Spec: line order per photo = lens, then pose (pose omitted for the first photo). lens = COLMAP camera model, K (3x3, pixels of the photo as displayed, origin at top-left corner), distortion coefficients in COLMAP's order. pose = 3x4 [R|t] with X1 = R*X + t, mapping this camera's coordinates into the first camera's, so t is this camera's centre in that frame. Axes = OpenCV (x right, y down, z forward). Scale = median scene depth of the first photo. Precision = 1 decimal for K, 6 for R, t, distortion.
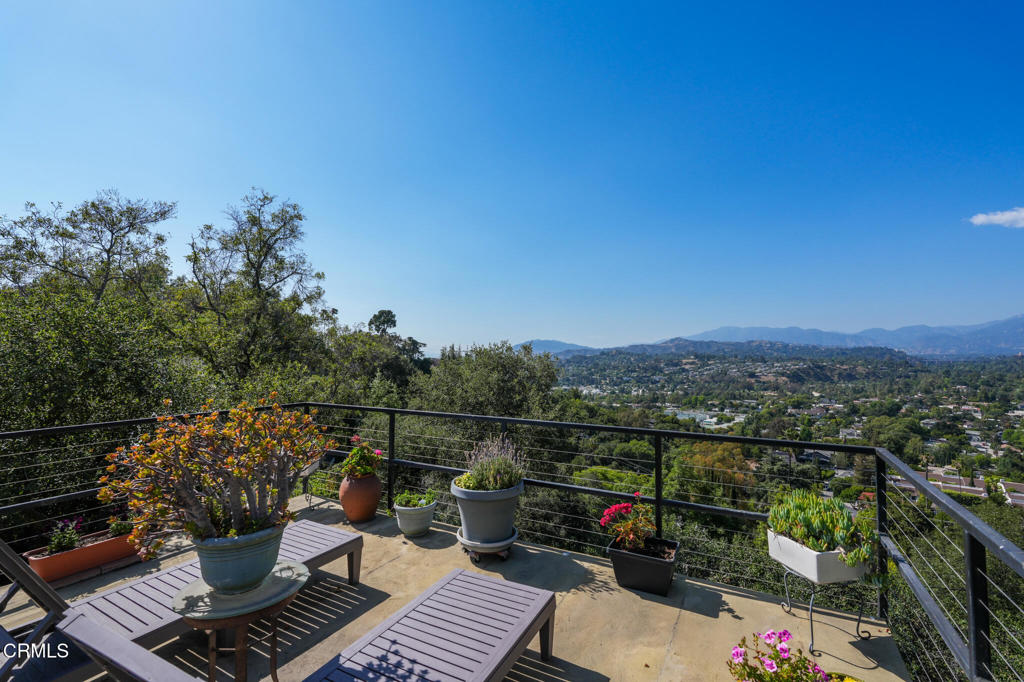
lens RADIAL K [[461.5, 0, 530.3], [0, 461.5, 341.4], [0, 0, 1]] dist [0.001889, 0.000013]
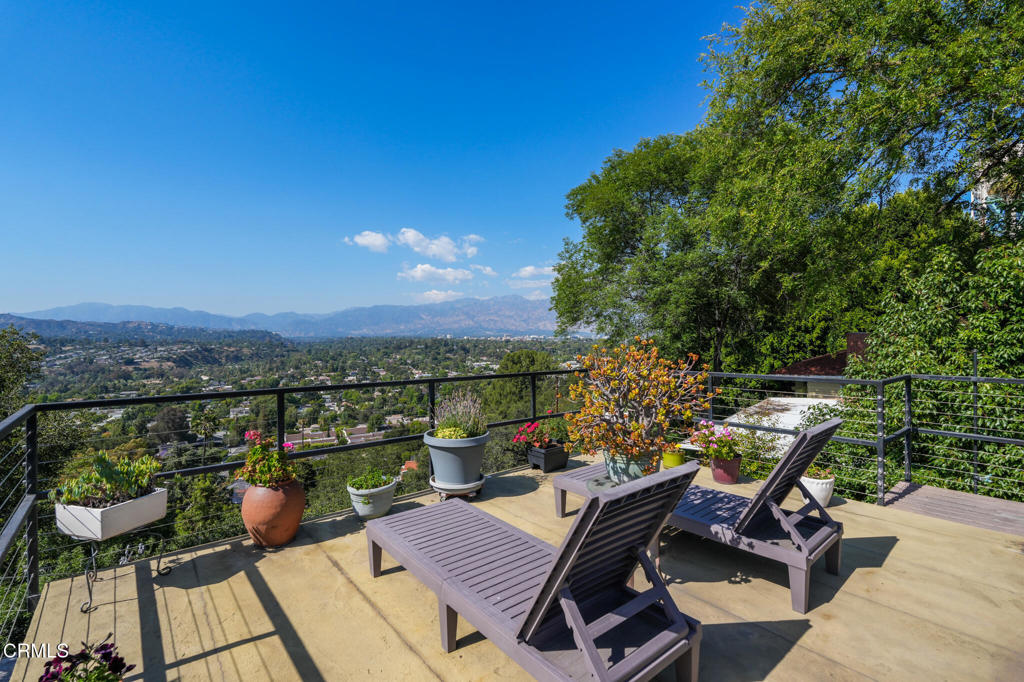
lens RADIAL K [[461.5, 0, 517.7], [0, 461.5, 334.7], [0, 0, 1]] dist [0.001889, 0.000013]
pose [[0.372589, -0.001292, 0.927996, -0.377296], [-0.018258, 0.999795, 0.008722, 0.018863], [-0.927817, -0.020193, 0.372489, 0.159577]]
